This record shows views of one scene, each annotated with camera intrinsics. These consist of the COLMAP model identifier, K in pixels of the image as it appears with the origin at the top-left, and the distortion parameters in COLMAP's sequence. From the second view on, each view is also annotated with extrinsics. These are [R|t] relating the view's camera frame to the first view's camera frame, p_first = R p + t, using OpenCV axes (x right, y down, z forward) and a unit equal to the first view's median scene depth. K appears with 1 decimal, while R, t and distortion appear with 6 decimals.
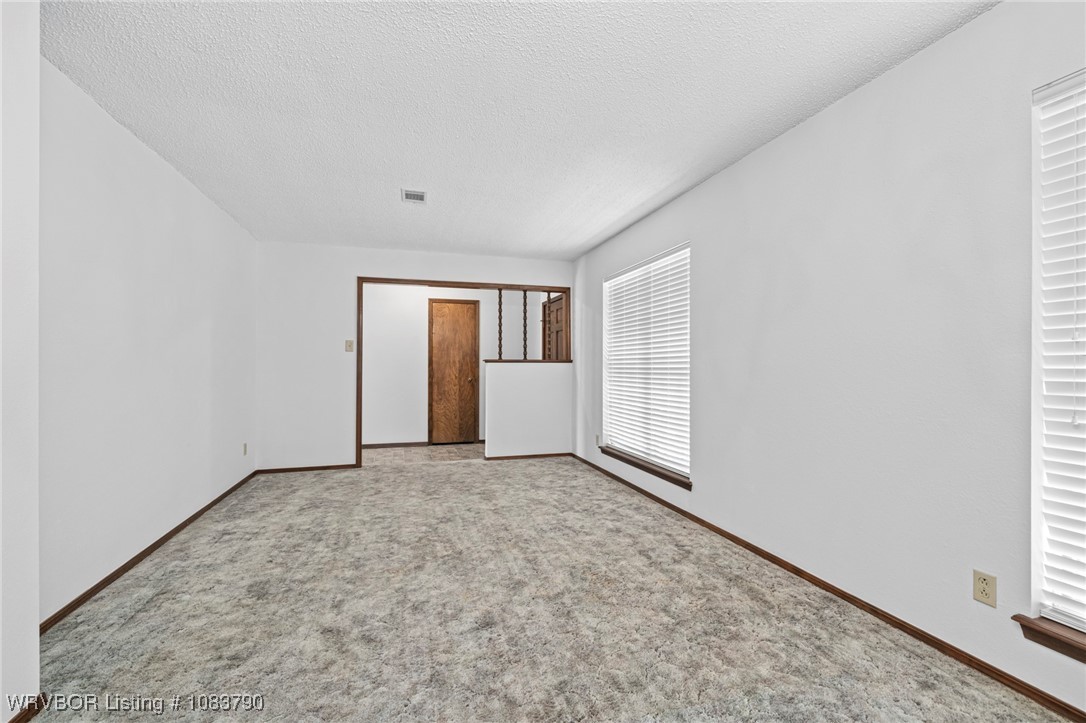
lens RADIAL K [[486.5, 0, 543.6], [0, 486.5, 364.1], [0, 0, 1]] dist [-0.002097, 0.000016]
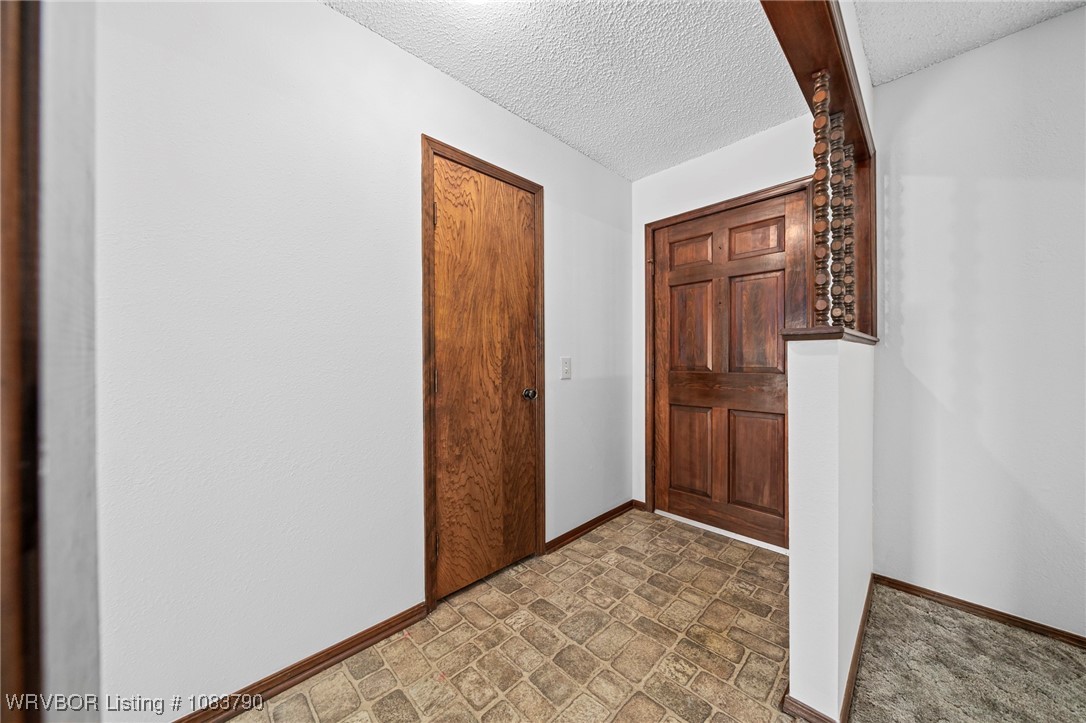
lens RADIAL K [[372.1, 0, 541.4], [0, 372.1, 360.6], [0, 0, 1]] dist [-0.007324, 0.000481]
pose [[0.884626, -0.013814, 0.466097, -0.280011], [0.006814, 0.999837, 0.016701, 0.002736], [-0.466252, -0.011599, 0.884576, 0.756550]]
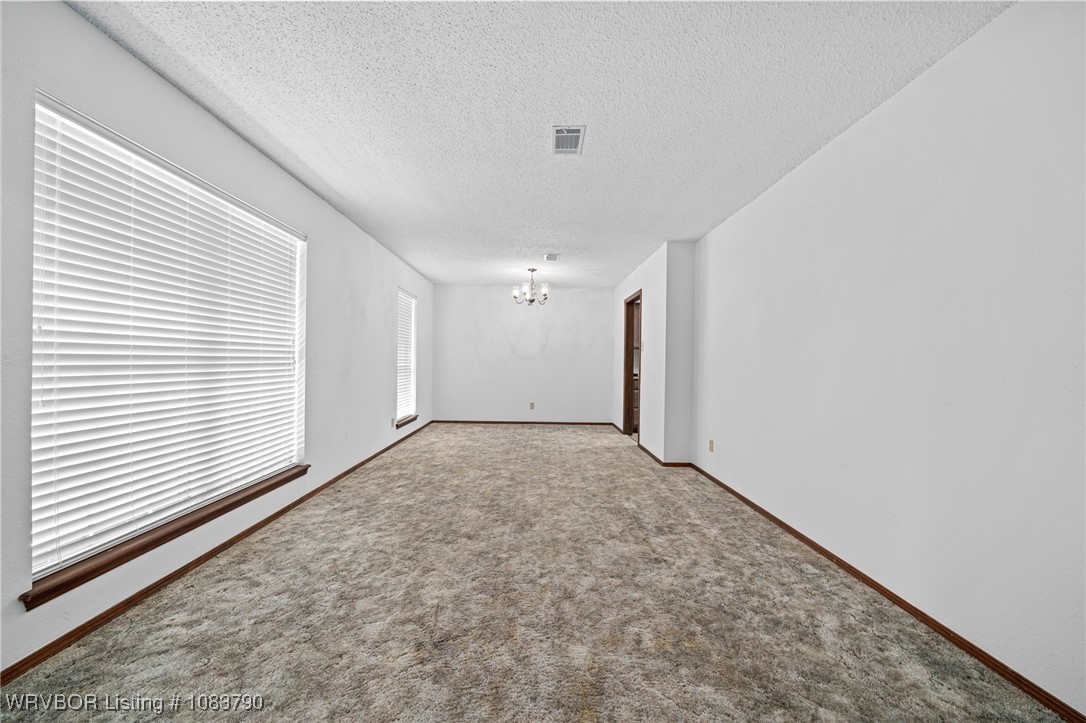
lens RADIAL K [[372.1, 0, 544.5], [0, 372.1, 361.7], [0, 0, 1]] dist [-0.007324, 0.000481]
pose [[-0.964426, -0.016079, 0.263863, -0.214203], [-0.017778, 0.999834, -0.004052, 0.005314], [-0.263754, -0.008599, -0.964552, 0.860939]]
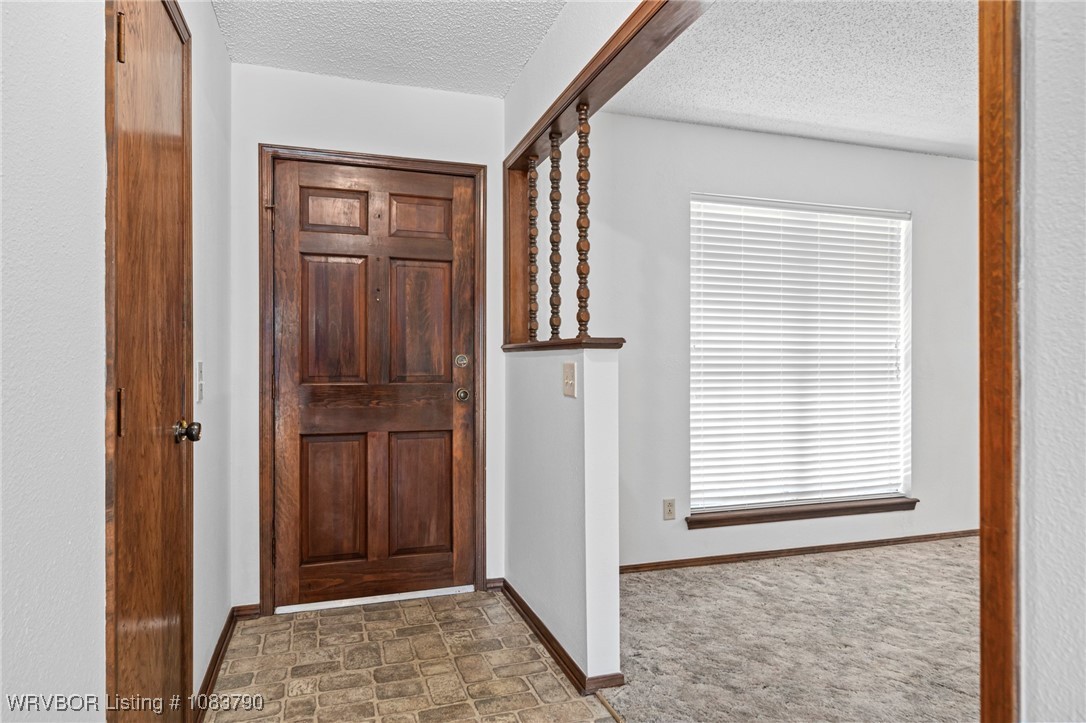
lens RADIAL K [[645.9, 0, 542.9], [0, 645.9, 362.3], [0, 0, 1]] dist [0.002173, 0.001616]
pose [[-0.037742, -0.002617, 0.999284, -0.417378], [-0.008974, 0.999957, 0.002280, 0.003911], [-0.999247, -0.008881, -0.037764, 0.884458]]
